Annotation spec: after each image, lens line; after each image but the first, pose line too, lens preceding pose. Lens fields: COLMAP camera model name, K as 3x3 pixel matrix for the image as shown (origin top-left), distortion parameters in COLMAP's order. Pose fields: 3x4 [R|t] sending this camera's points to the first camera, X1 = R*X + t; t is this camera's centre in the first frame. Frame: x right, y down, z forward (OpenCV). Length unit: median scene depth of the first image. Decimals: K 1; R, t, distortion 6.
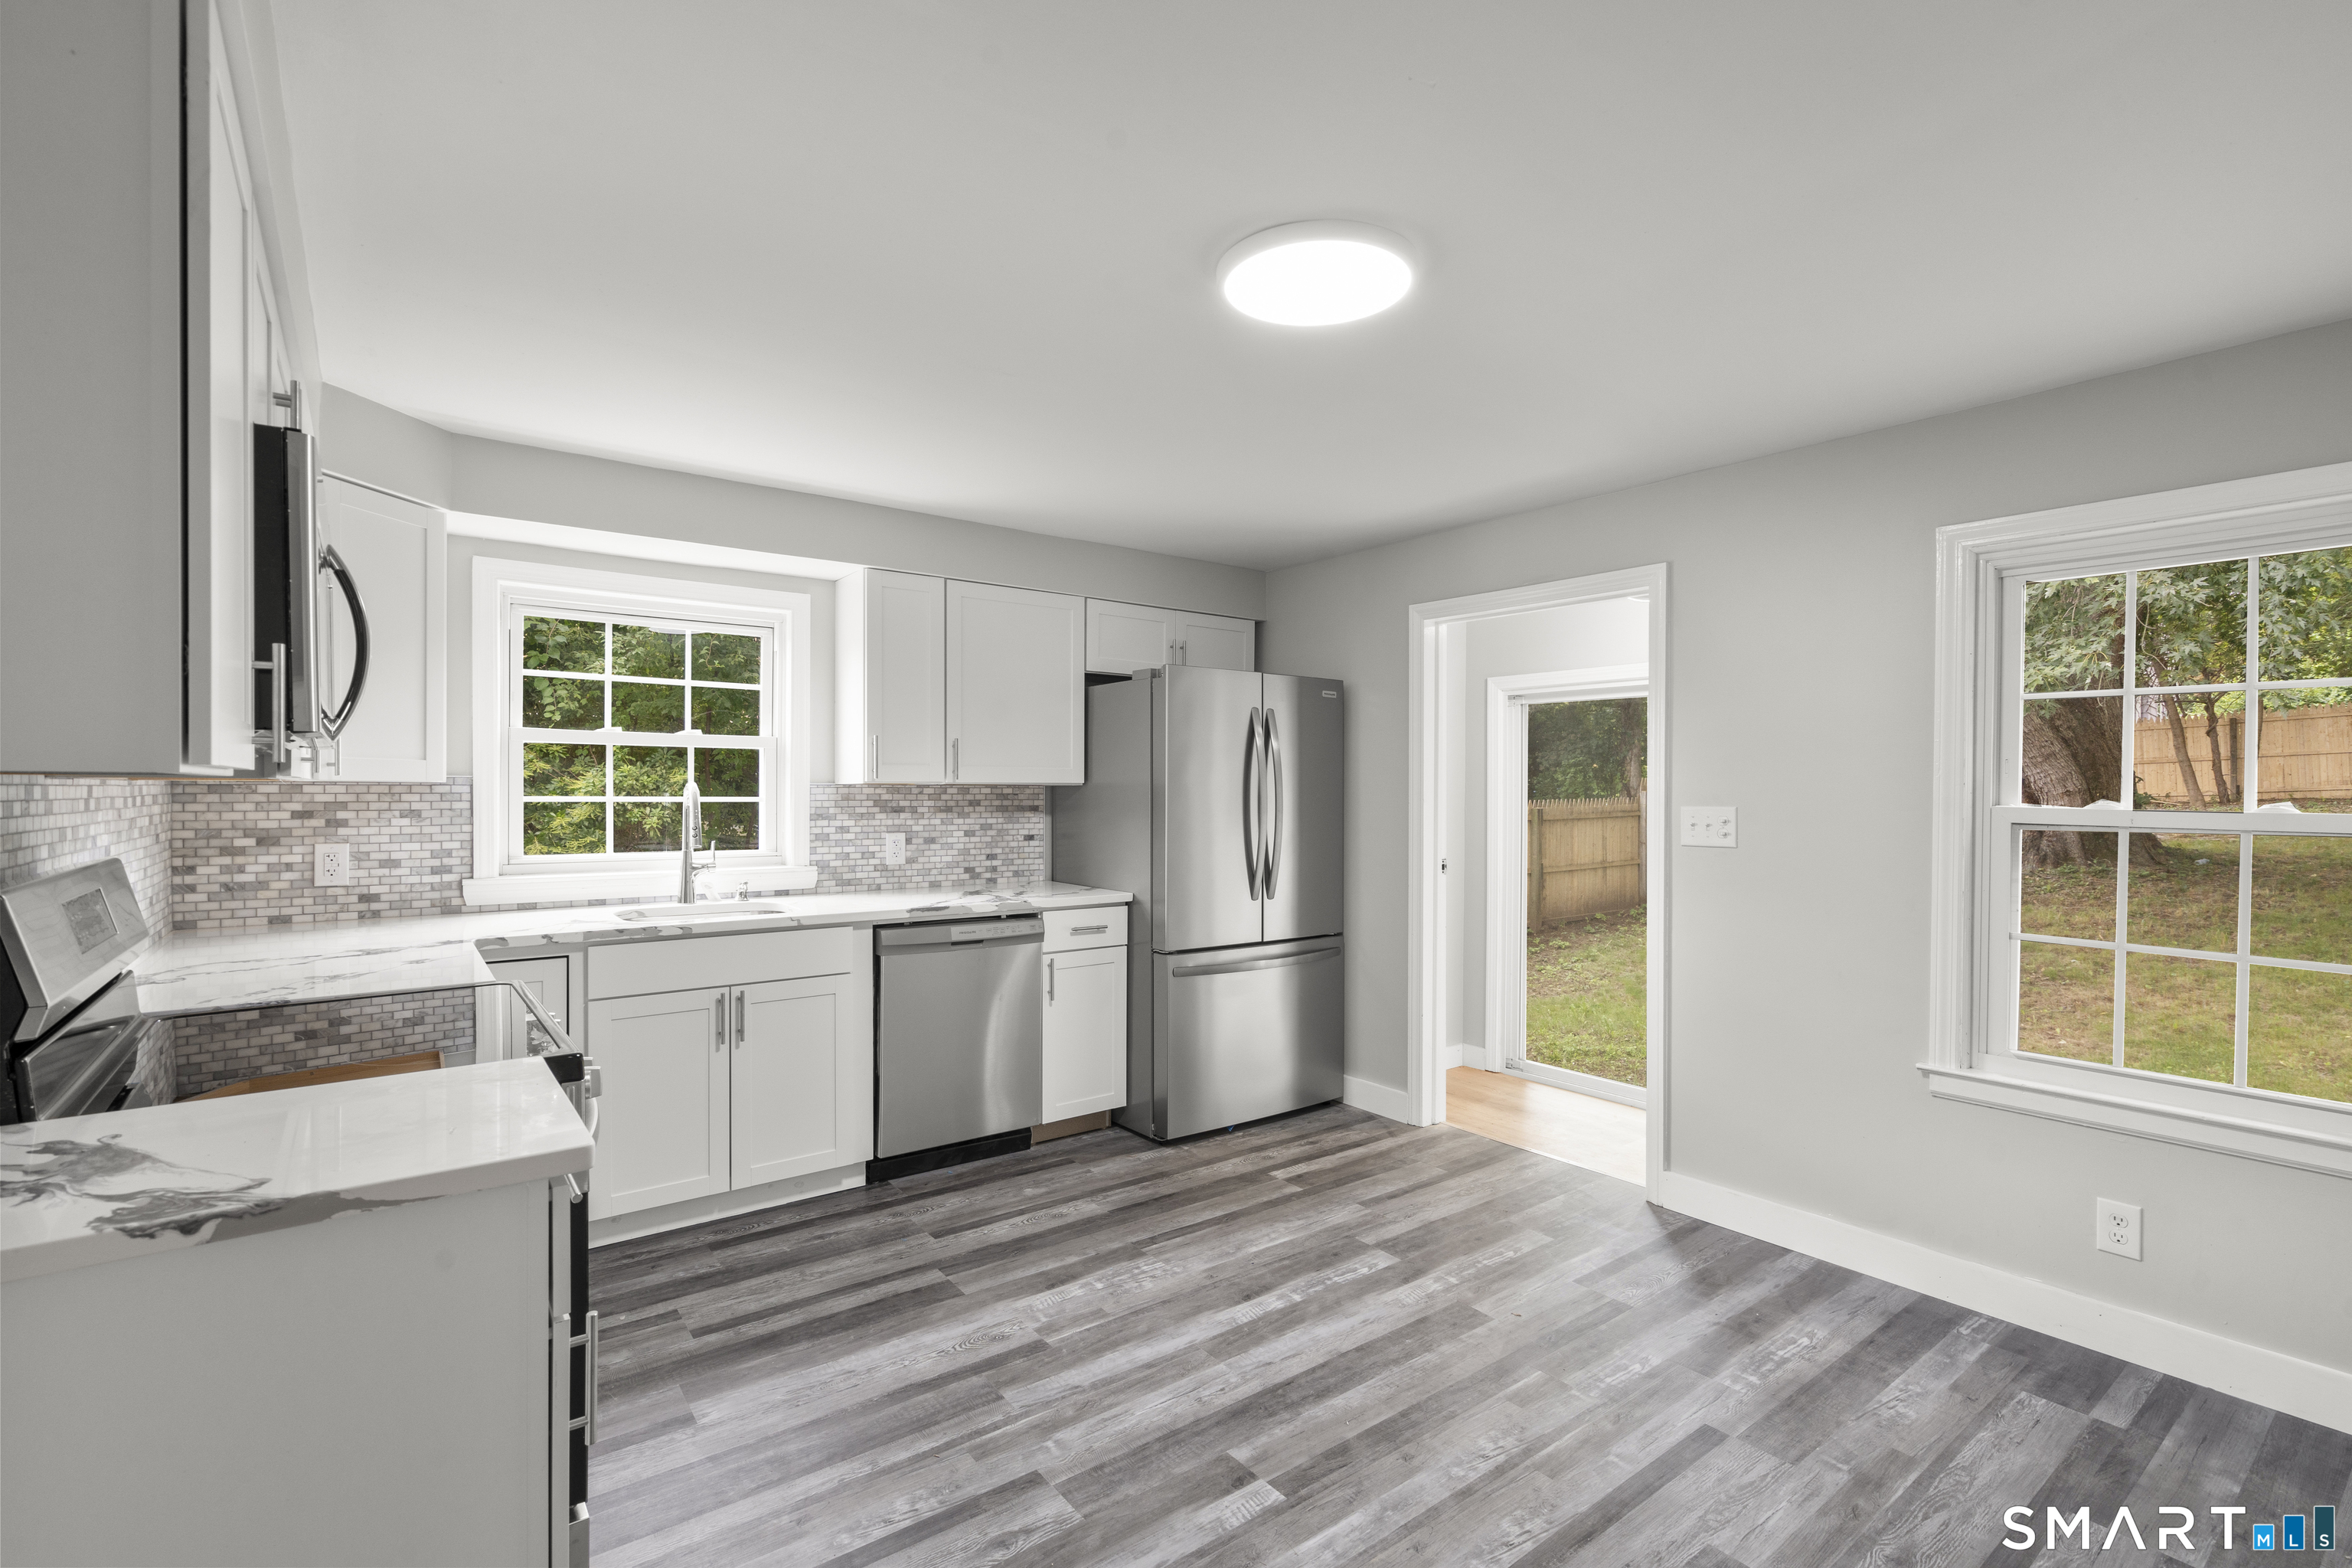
lens RADIAL K [[1051.5, 0, 1172.5], [0, 1051.5, 788.9], [0, 0, 1]] dist [-0.010118, 0.005571]
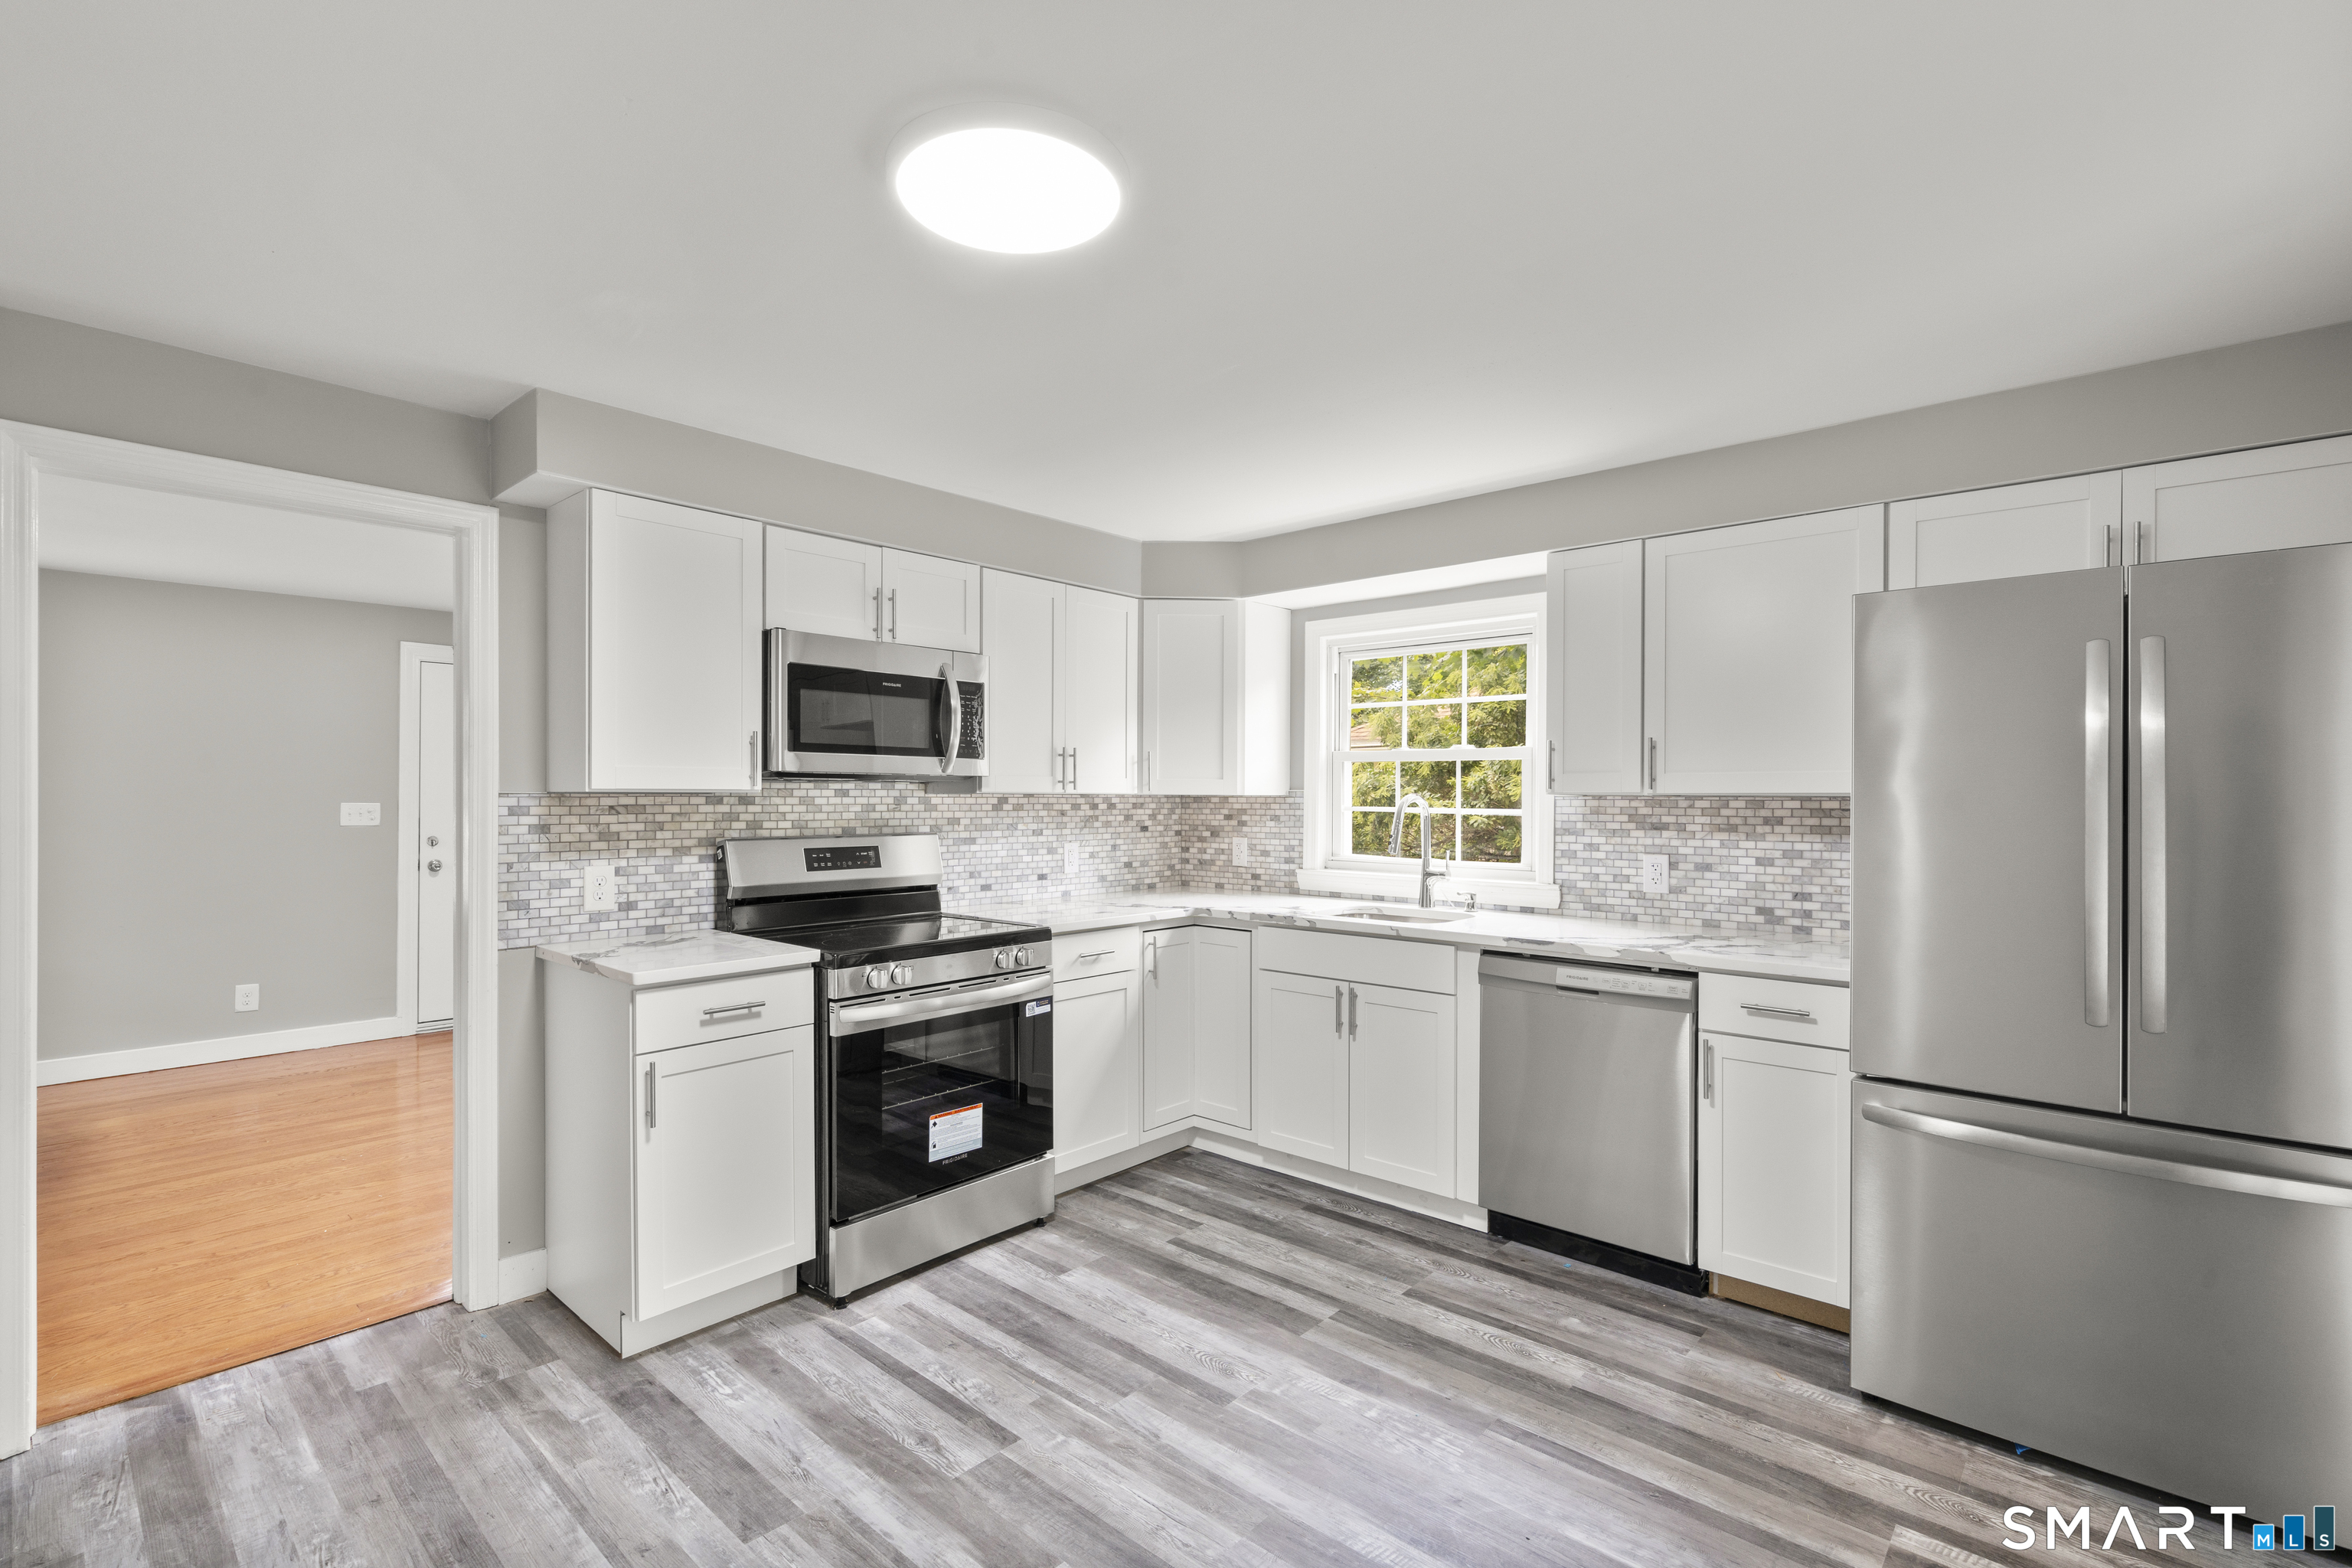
lens RADIAL K [[1059.8, 0, 1183.6], [0, 1059.8, 793.1], [0, 0, 1]] dist [-0.009062, 0.006033]
pose [[0.199222, -0.006247, -0.979934, 0.650224], [-0.004457, 0.999964, -0.007281, 0.001620], [0.979944, 0.005819, 0.199187, 0.640992]]
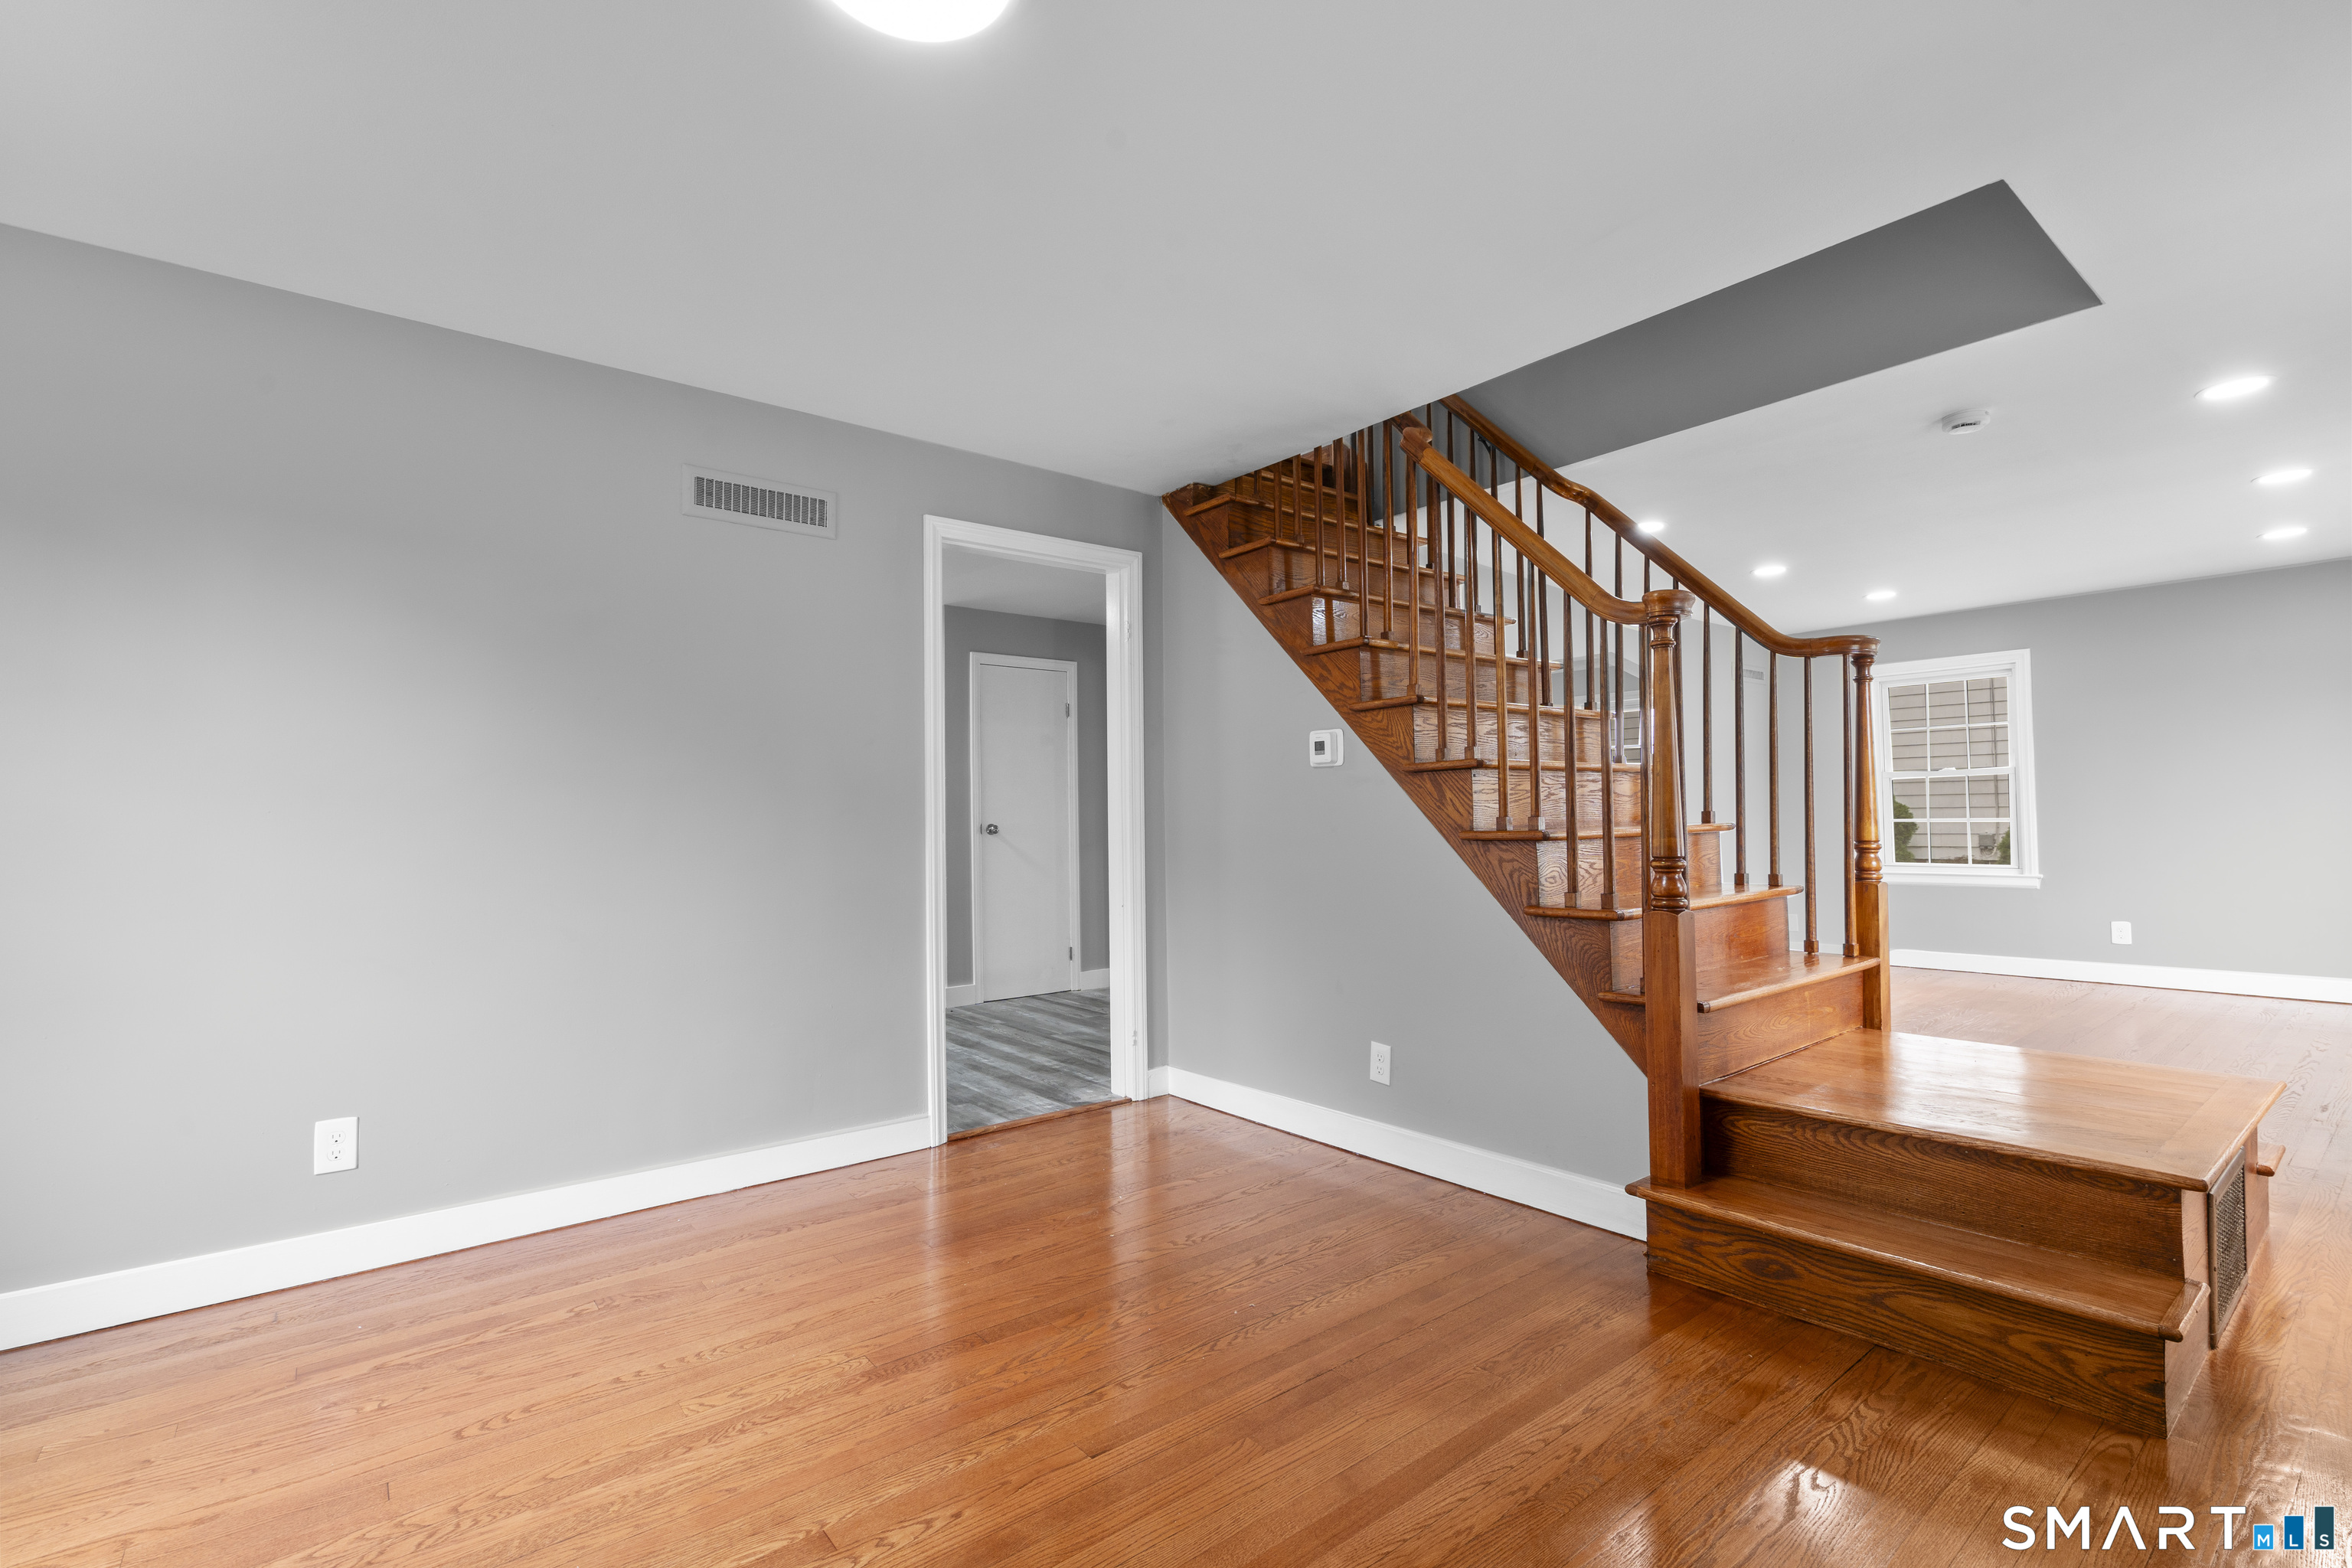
lens RADIAL K [[1059.8, 0, 1183.6], [0, 1059.8, 793.1], [0, 0, 1]] dist [-0.009062, 0.006033]
pose [[-0.038071, 0.020662, 0.999061, -1.562167], [0.016056, 0.999670, -0.020063, 0.087341], [-0.999146, 0.015277, -0.038391, -0.019778]]
